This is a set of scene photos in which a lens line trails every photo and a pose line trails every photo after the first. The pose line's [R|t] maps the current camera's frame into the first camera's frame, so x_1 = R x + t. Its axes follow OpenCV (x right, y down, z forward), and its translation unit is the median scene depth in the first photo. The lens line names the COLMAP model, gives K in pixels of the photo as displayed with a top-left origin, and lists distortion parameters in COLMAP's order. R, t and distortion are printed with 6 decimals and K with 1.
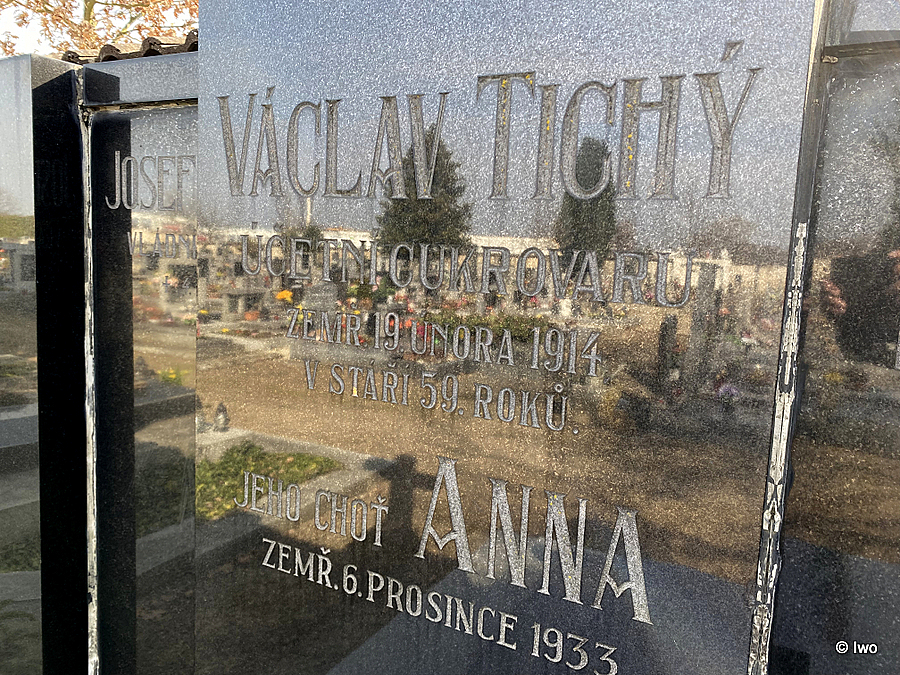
lens RADIAL K [[675.6, 0, 450.3], [0, 675.6, 335.9], [0, 0, 1]] dist [0.004060, -0.012621]
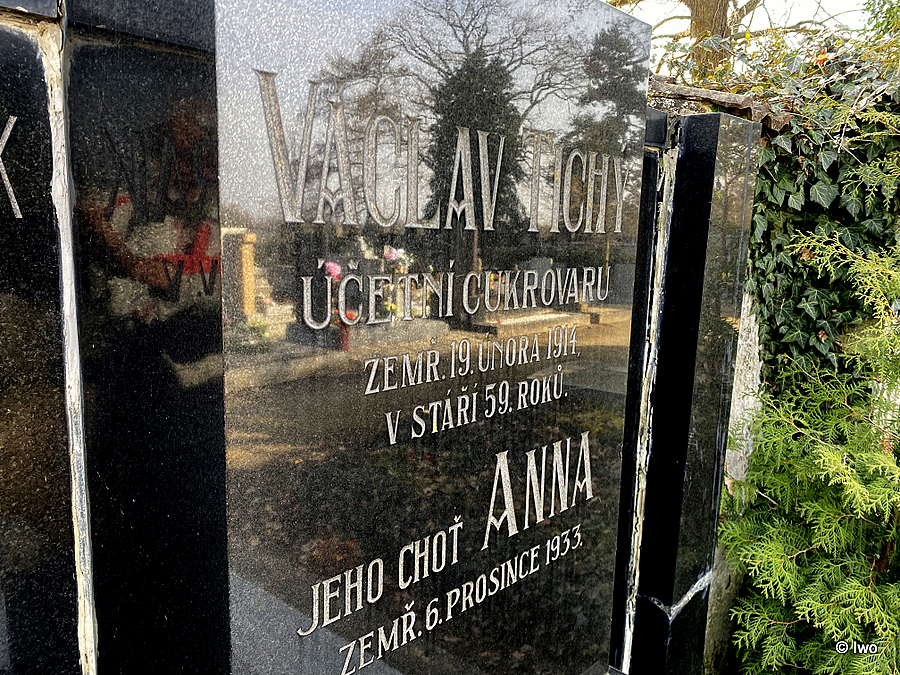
lens RADIAL K [[675.6, 0, 449.7], [0, 675.6, 338.4], [0, 0, 1]] dist [0.004060, -0.012621]
pose [[0.285890, -0.192651, 0.938697, -1.028849], [0.098634, 0.980296, 0.171148, -0.208557], [-0.953173, 0.043658, 0.299258, 0.690781]]
